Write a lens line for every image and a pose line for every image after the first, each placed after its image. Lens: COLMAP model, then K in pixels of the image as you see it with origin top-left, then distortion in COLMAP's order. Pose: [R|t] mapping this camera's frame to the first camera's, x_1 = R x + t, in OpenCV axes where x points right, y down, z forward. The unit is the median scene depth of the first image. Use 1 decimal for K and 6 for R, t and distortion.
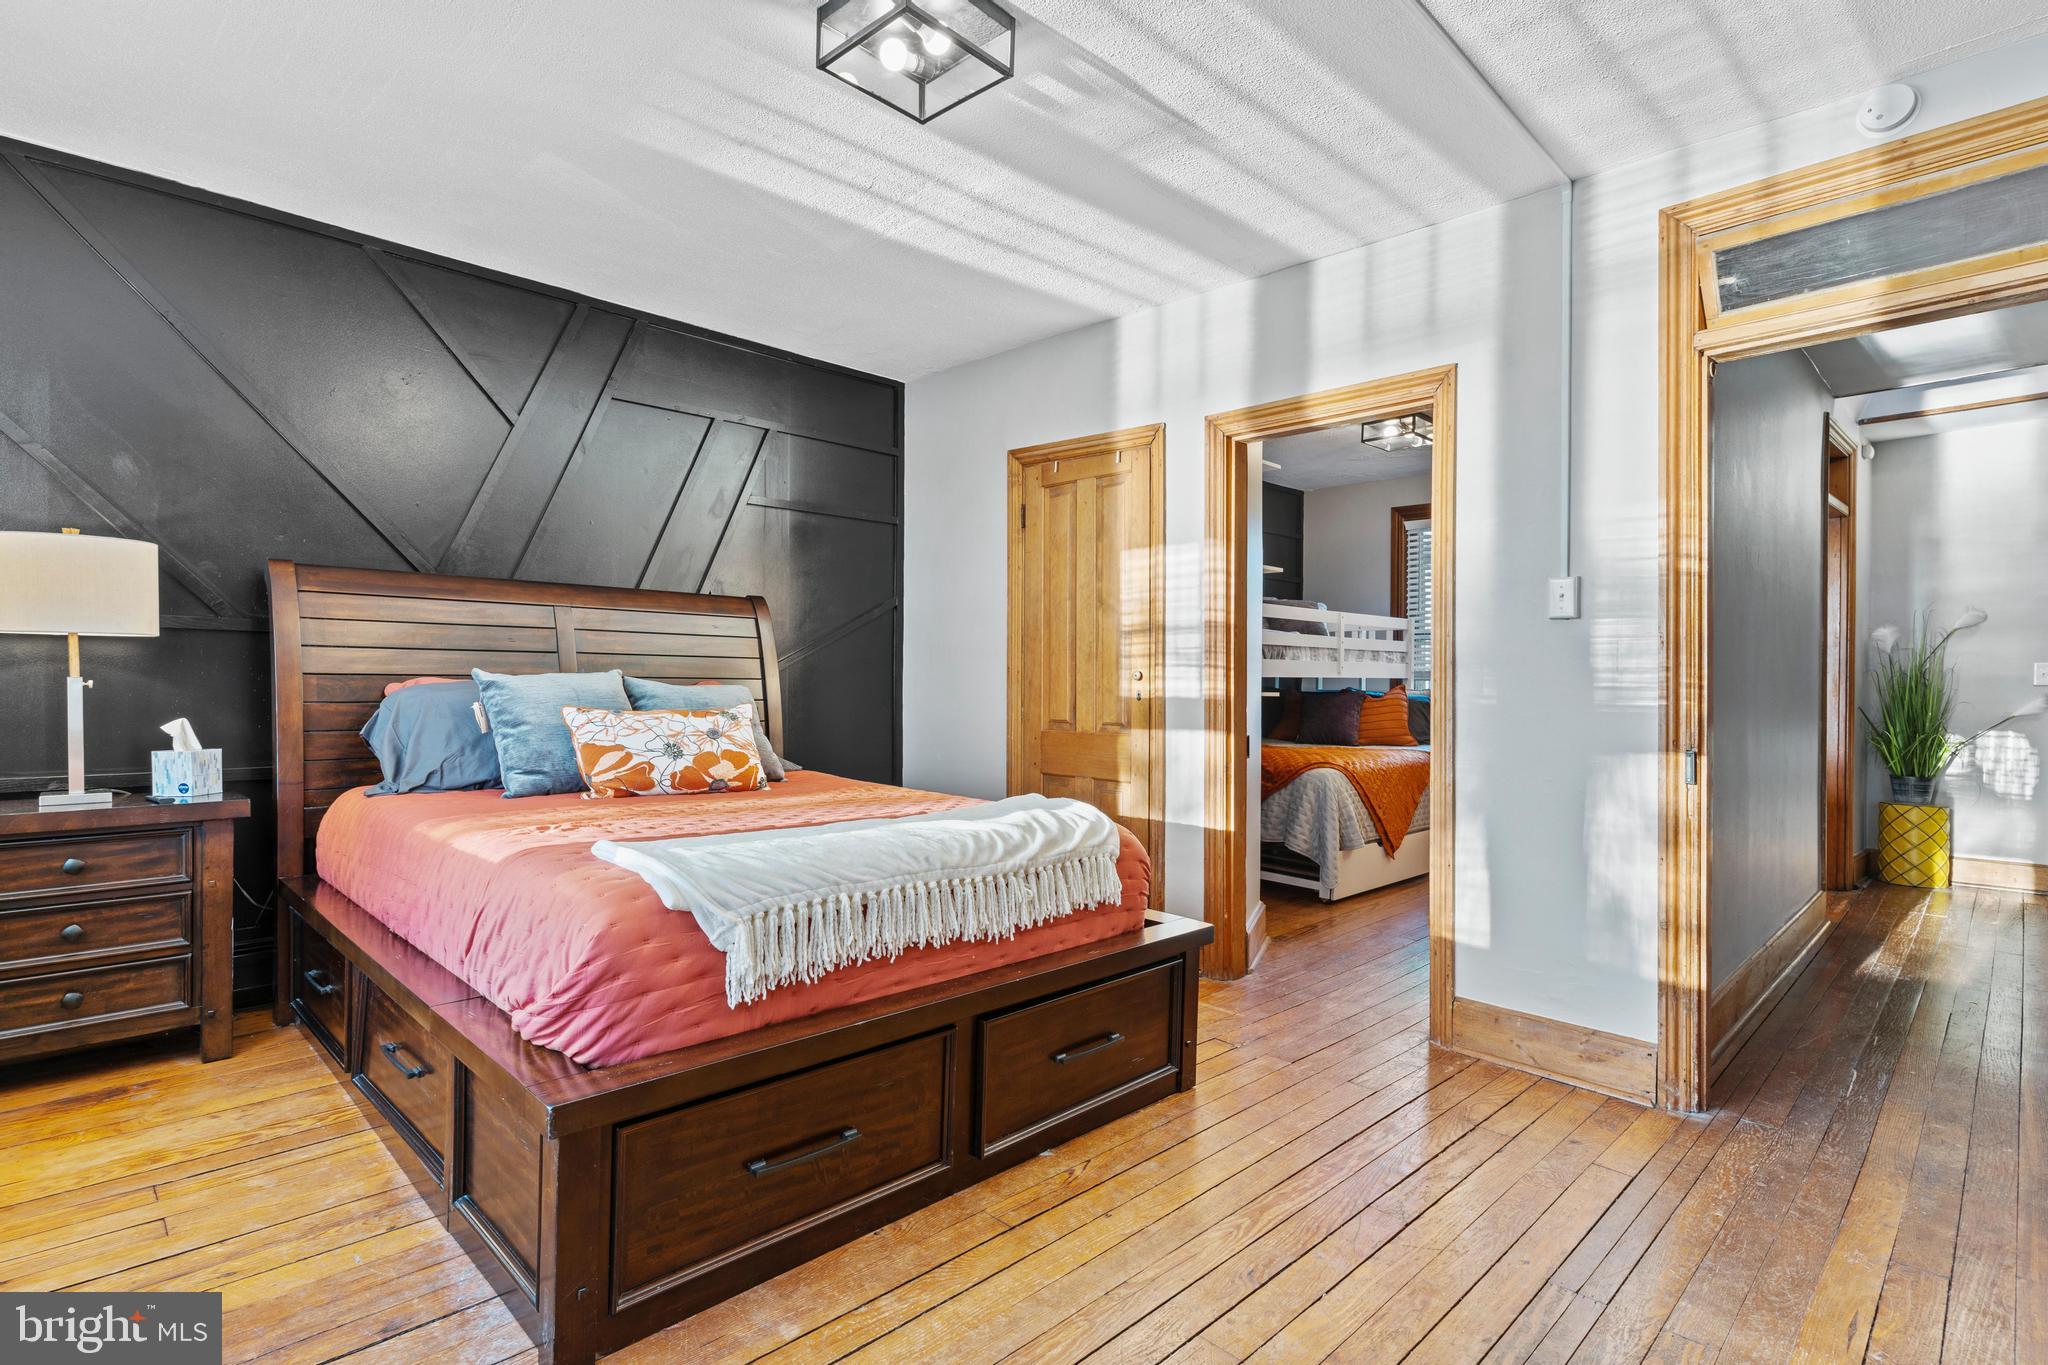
lens RADIAL K [[980.1, 0, 1025.1], [0, 980.1, 687.7], [0, 0, 1]] dist [0.011082, 0.000204]
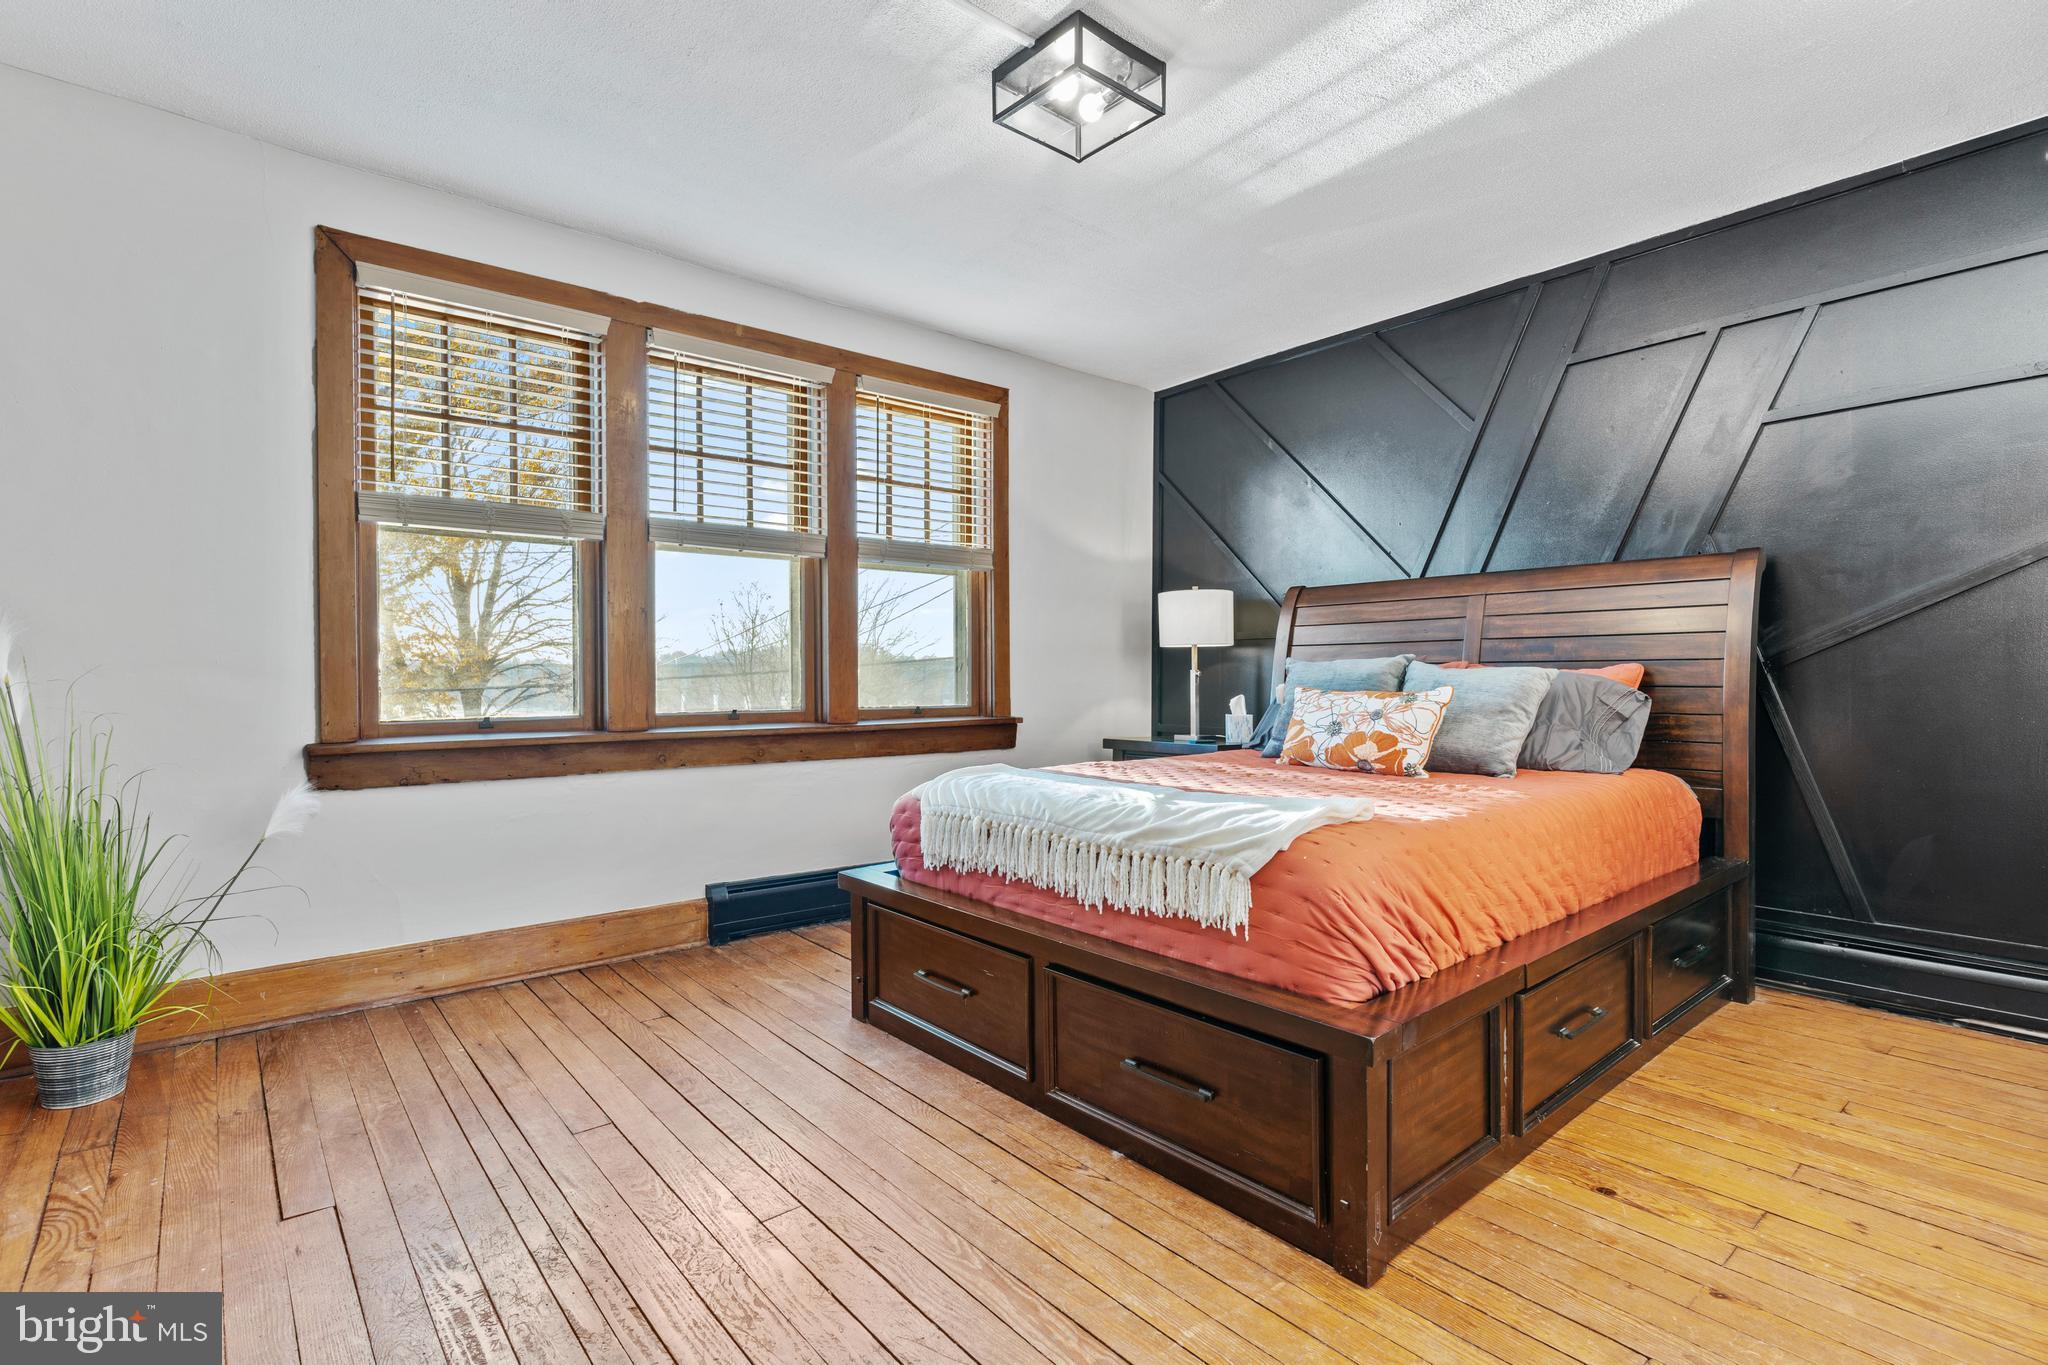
lens RADIAL K [[980.1, 0, 1025.1], [0, 980.1, 687.7], [0, 0, 1]] dist [0.011082, 0.000204]
pose [[-0.078399, -0.003417, -0.996916, 0.900878], [-0.003165, 0.999990, -0.003178, 0.030210], [0.996917, 0.002906, -0.078410, 0.920398]]
